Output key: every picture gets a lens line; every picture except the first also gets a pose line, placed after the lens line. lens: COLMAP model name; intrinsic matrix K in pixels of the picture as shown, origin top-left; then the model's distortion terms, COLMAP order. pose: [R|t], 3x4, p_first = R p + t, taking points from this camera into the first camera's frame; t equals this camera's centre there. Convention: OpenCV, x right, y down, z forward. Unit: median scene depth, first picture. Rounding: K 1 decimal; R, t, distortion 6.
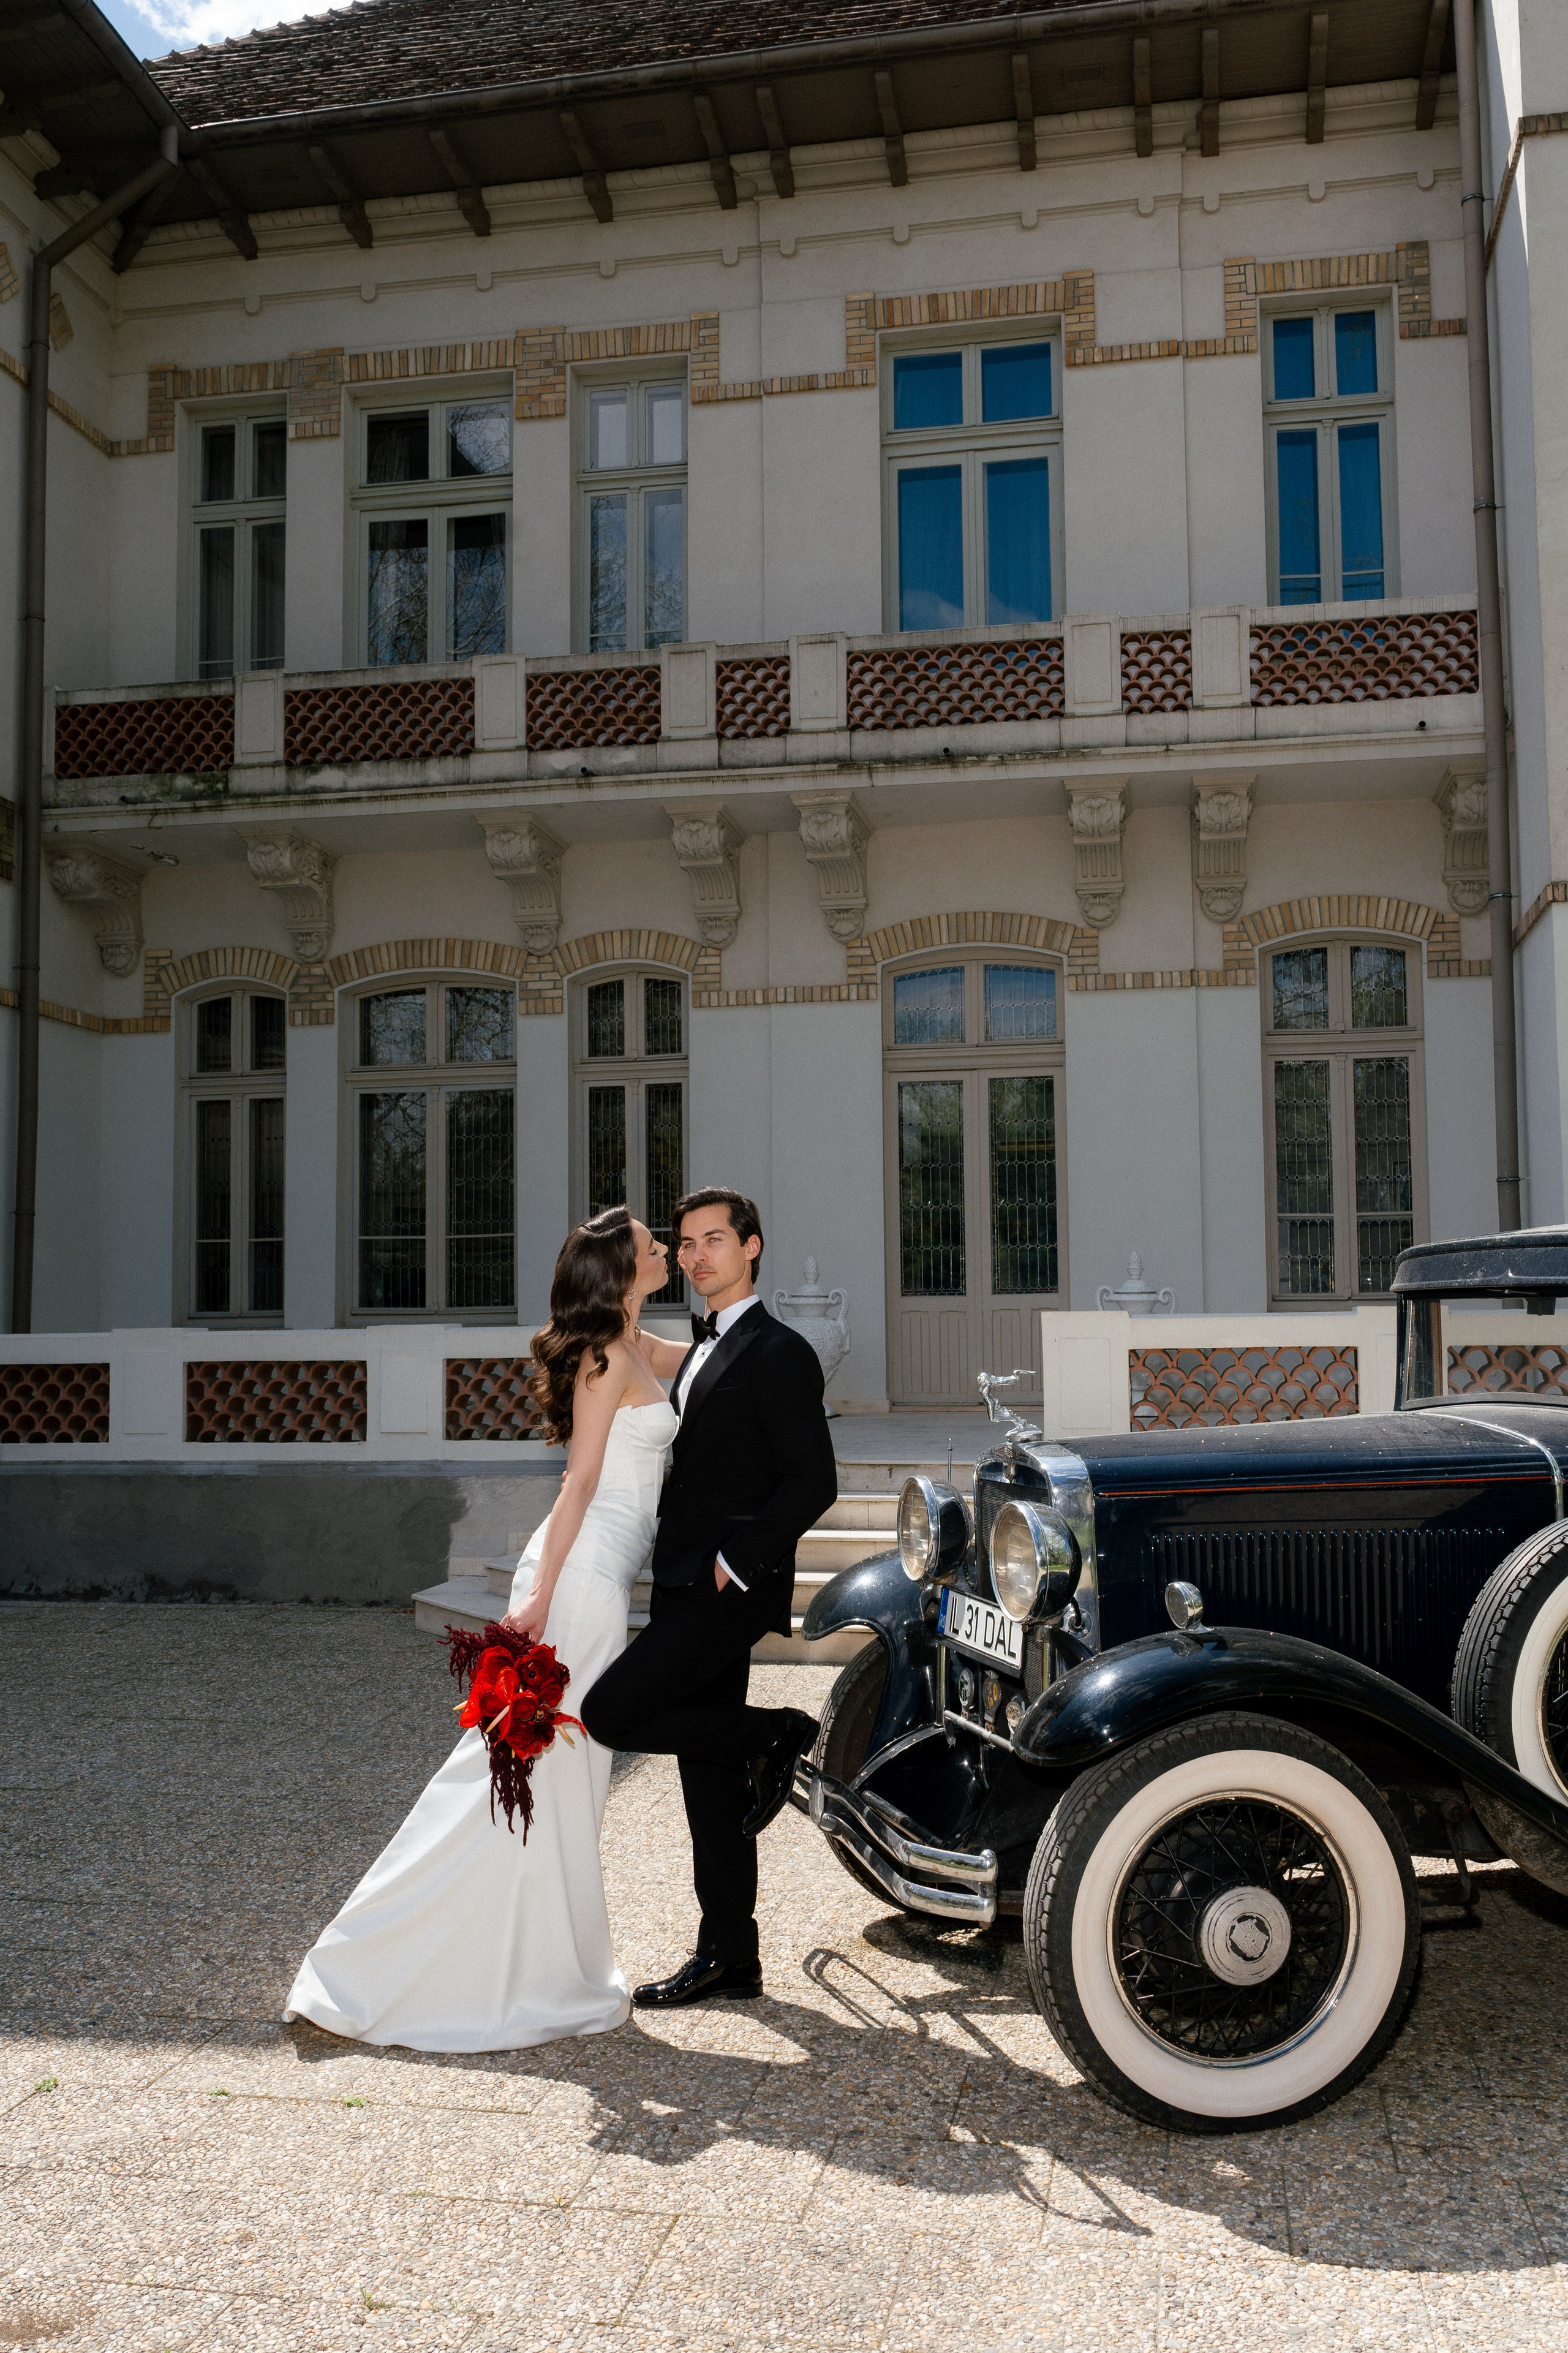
lens RADIAL K [[2101.5, 0, 776.1], [0, 2101.5, 1178.1], [0, 0, 1]] dist [0.000159, -0.001552]
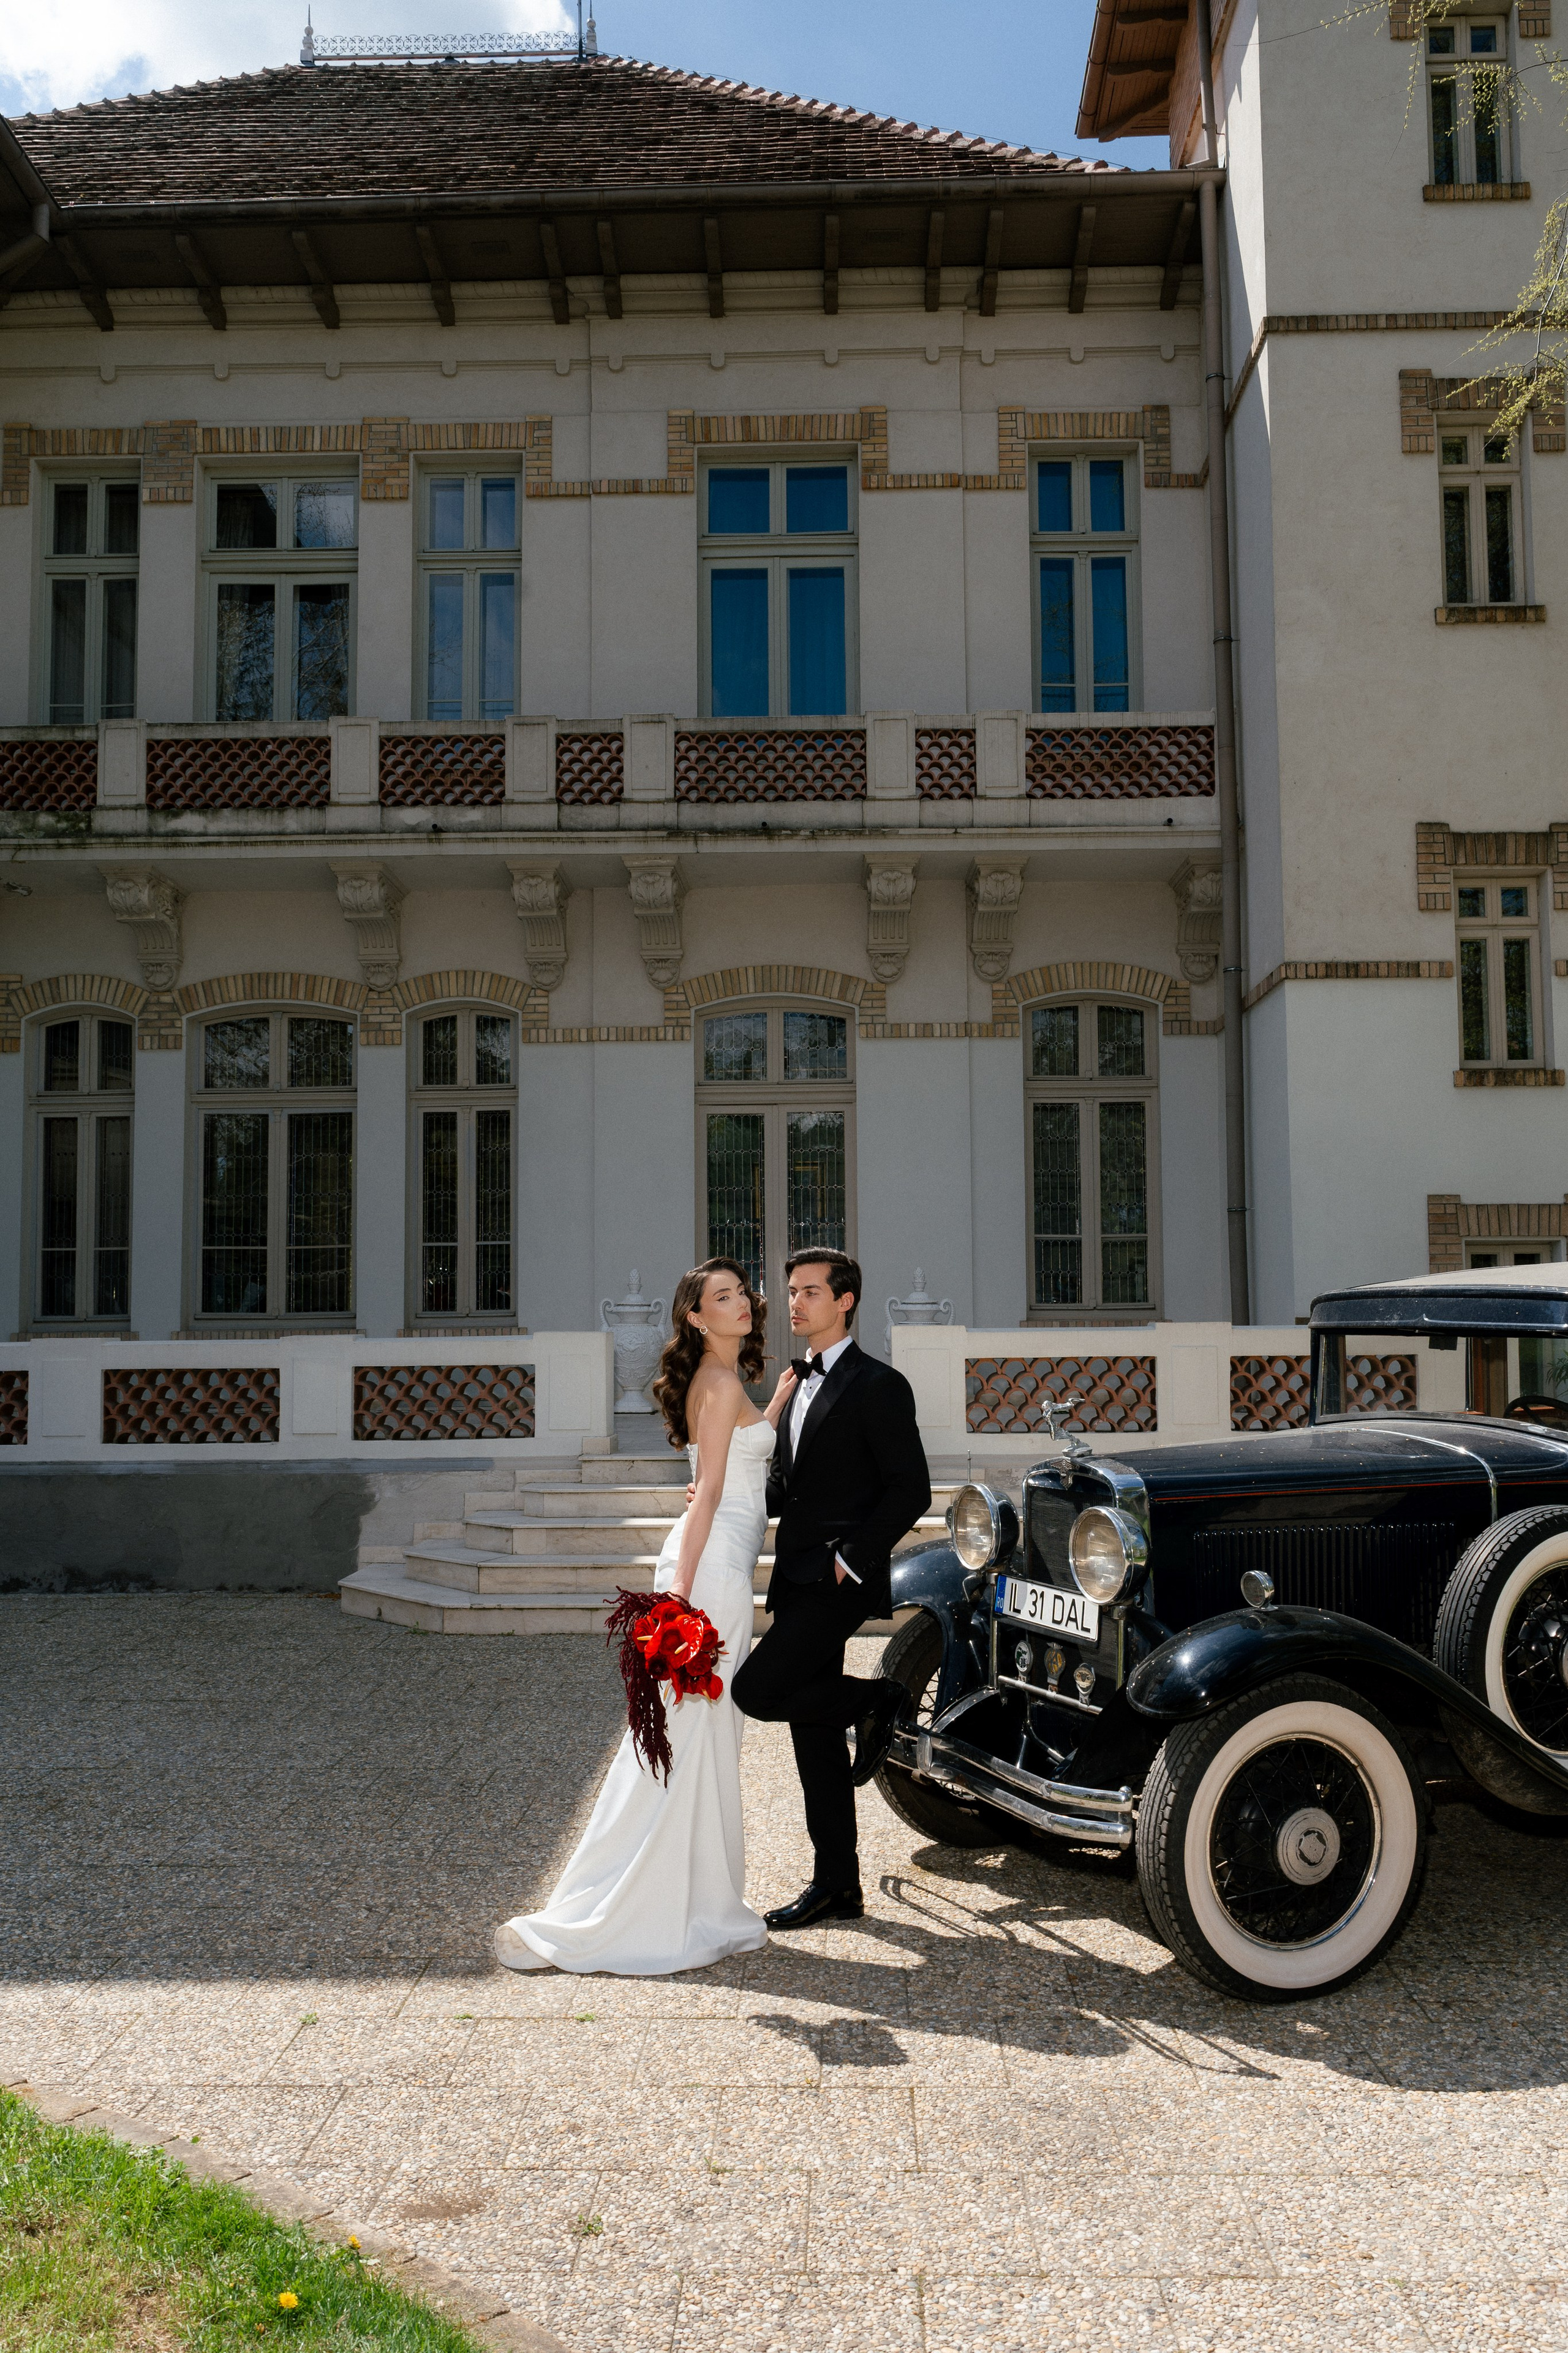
lens RADIAL K [[1927.9, 0, 786.3], [0, 1927.9, 1178.9], [0, 0, 1]] dist [0.001394, -0.003104]
pose [[0.986626, 0.013754, 0.162422, -0.069336], [-0.013603, 0.999905, -0.002044, -0.009654], [-0.162435, -0.000193, 0.986719, -0.026435]]
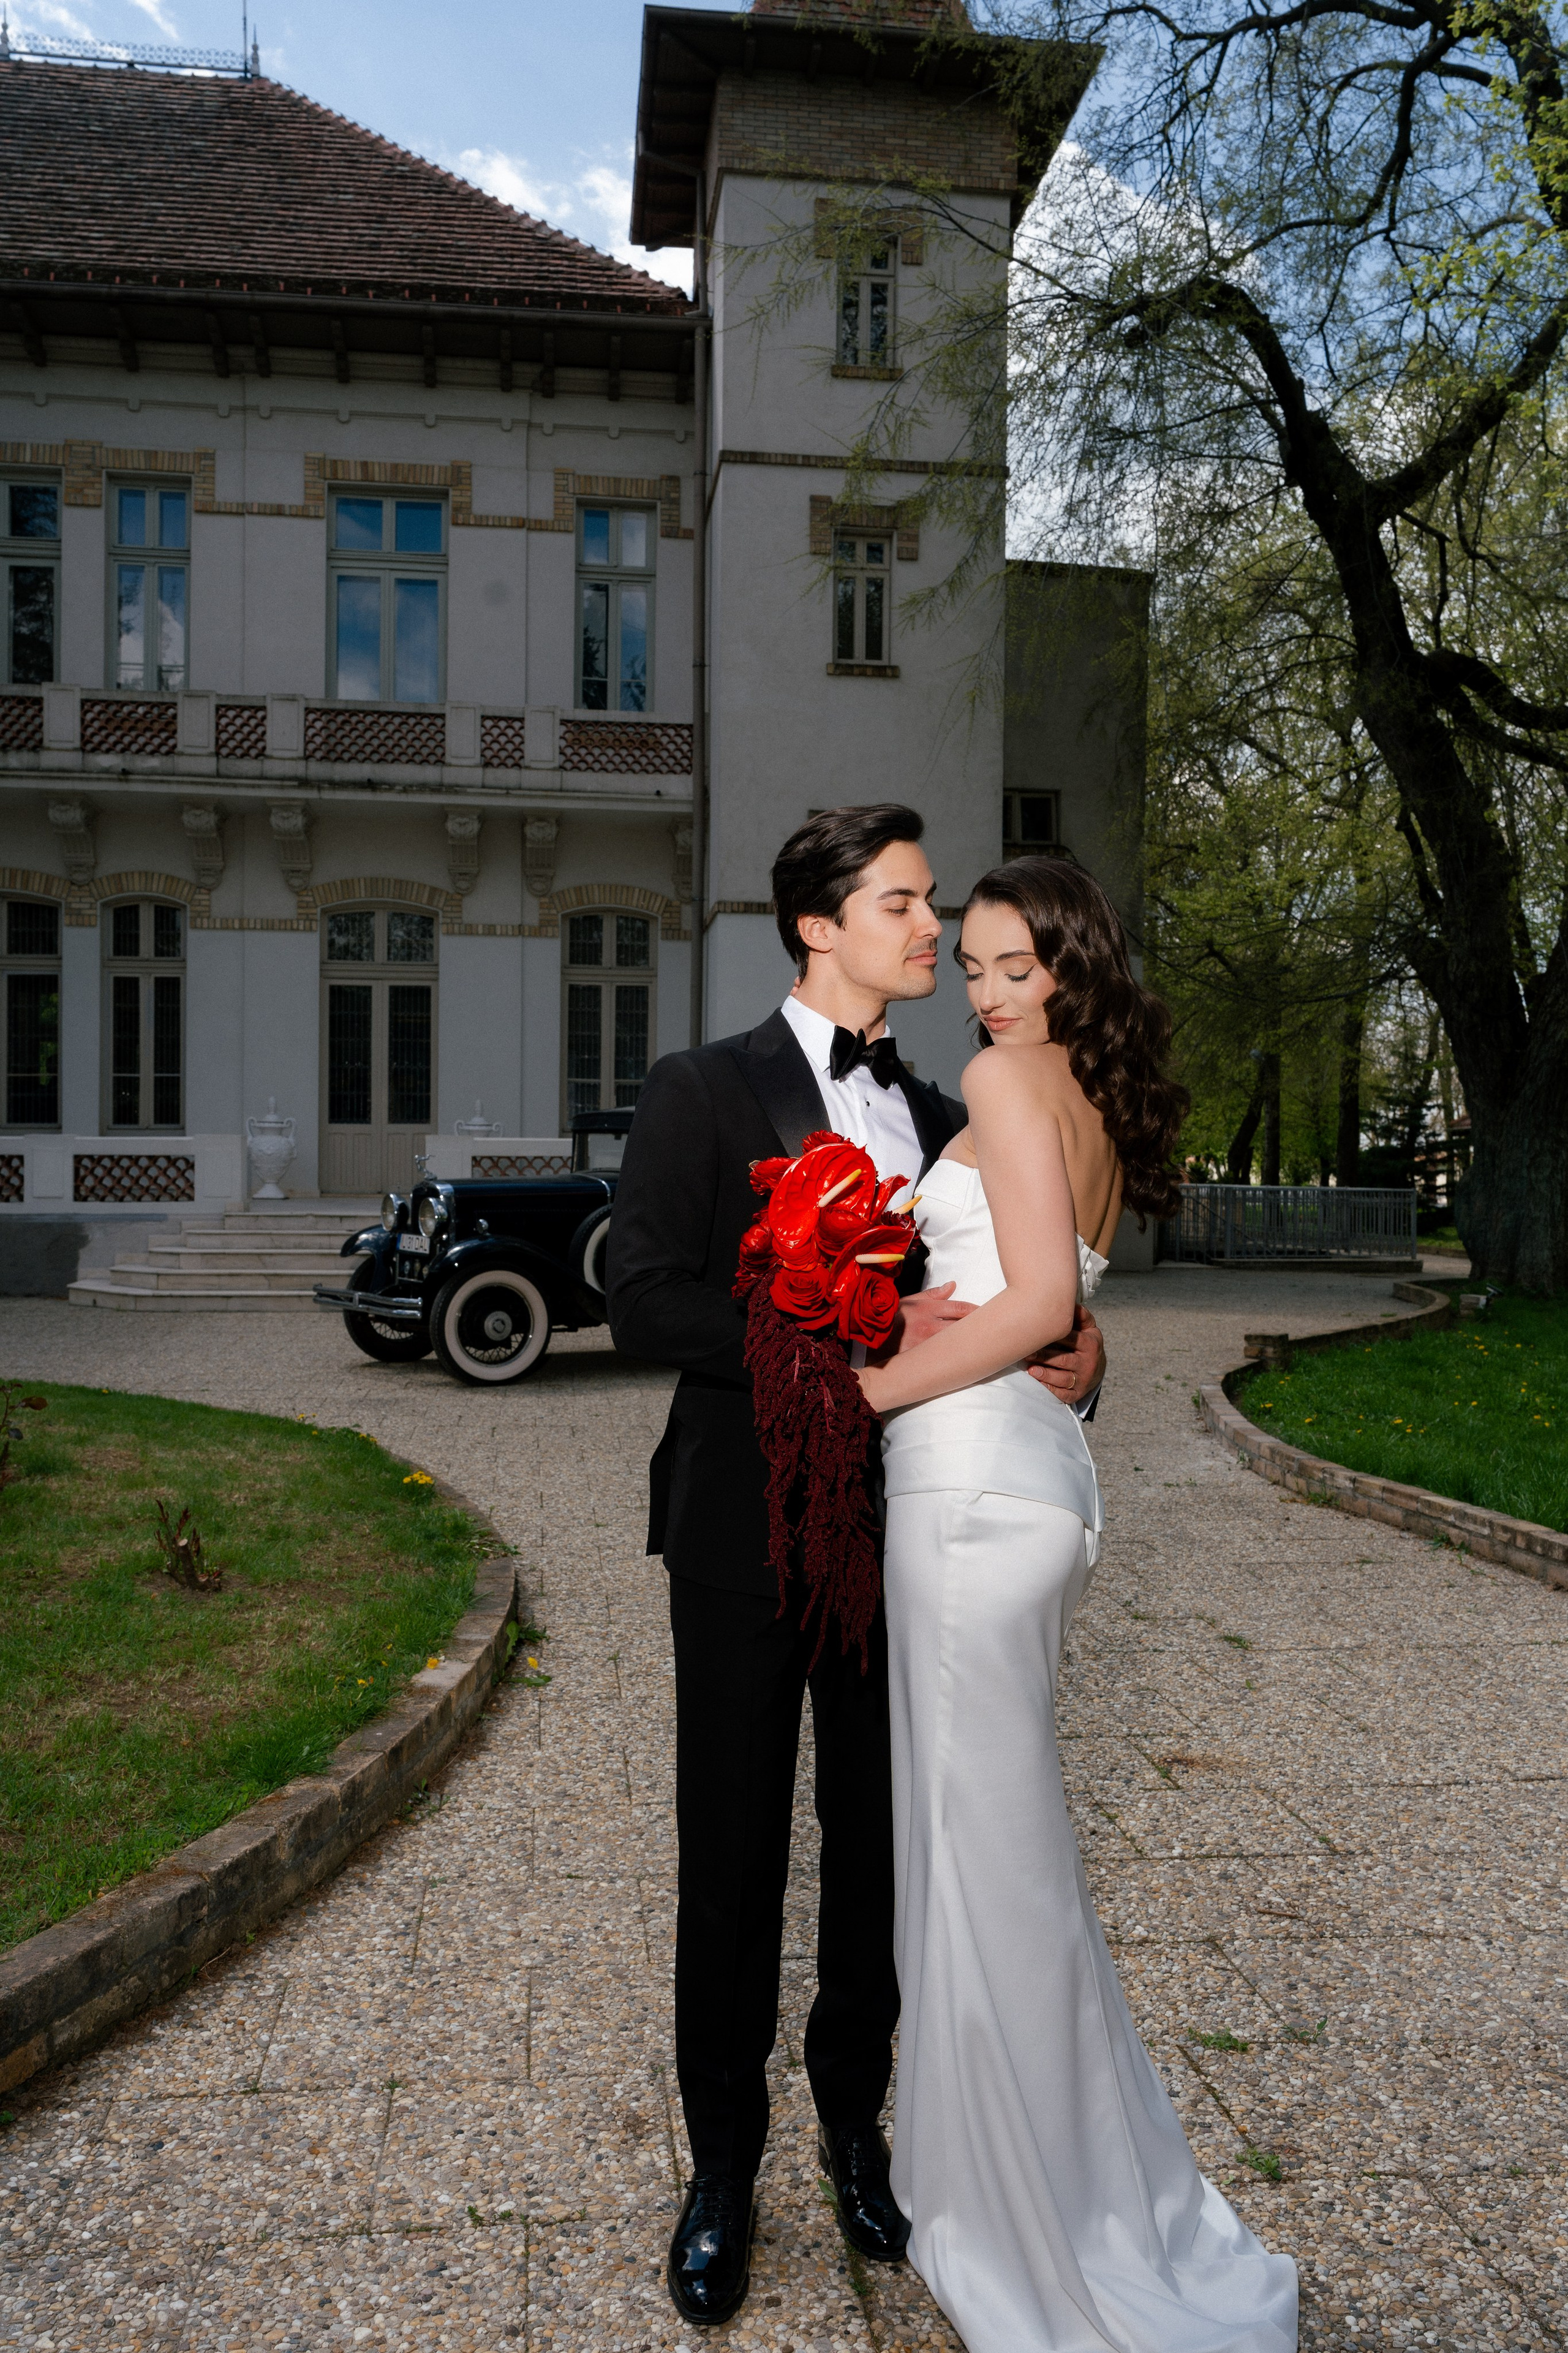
lens RADIAL K [[1927.9, 0, 786.3], [0, 1927.9, 1178.9], [0, 0, 1]] dist [0.001394, -0.003104]
pose [[0.947844, 0.015319, 0.318367, -0.074560], [-0.042297, 0.996056, 0.078000, -0.029092], [-0.315916, -0.087397, 0.944753, -0.470587]]
